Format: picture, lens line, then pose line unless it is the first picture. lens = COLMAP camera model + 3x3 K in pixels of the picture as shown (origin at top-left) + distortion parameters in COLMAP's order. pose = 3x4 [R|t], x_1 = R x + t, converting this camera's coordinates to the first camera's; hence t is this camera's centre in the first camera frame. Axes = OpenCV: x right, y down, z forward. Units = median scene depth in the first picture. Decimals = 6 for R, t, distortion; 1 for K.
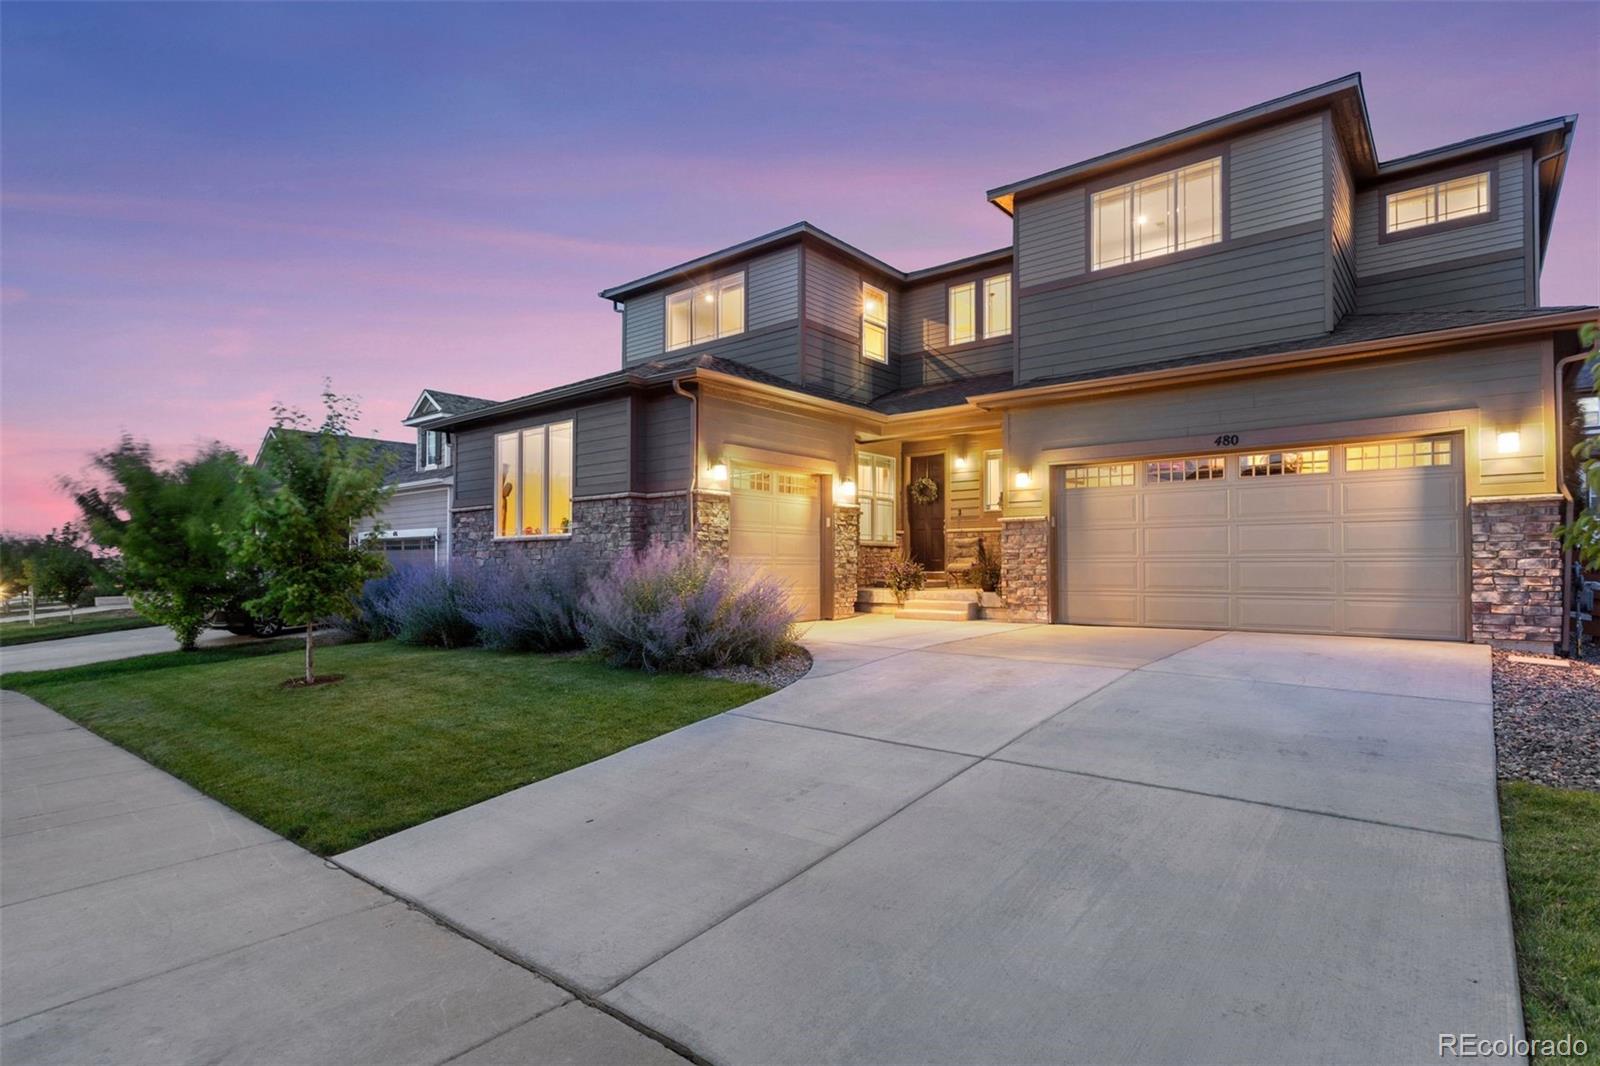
lens RADIAL K [[819.4, 0, 789.0], [0, 819.4, 516.8], [0, 0, 1]] dist [-0.001643, -0.000515]
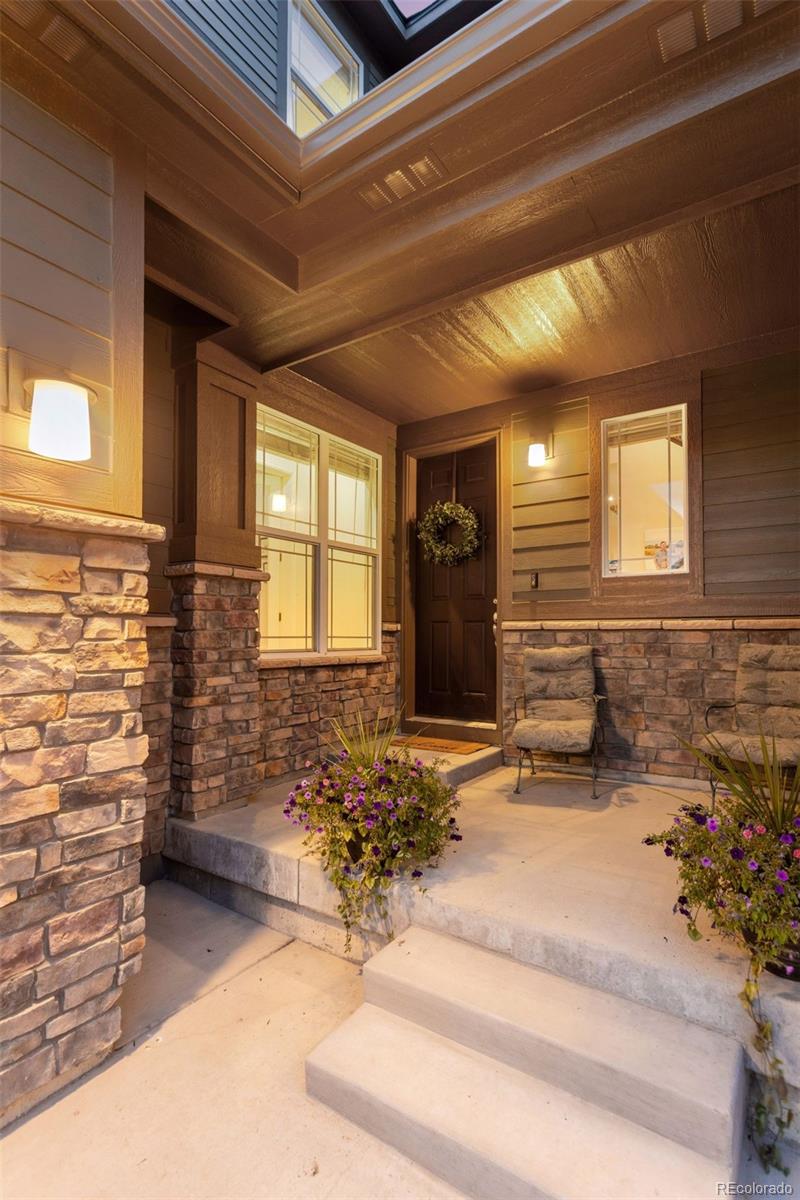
lens RADIAL K [[572.5, 0, 400.0], [0, 572.5, 600.0], [0, 0, 1]] dist [0.003259, 0.000547]
pose [[0.995657, 0.007961, 0.092761, 0.156379], [-0.007661, 0.999964, -0.003586, 0.007325], [-0.092787, 0.002860, 0.995682, 0.975838]]
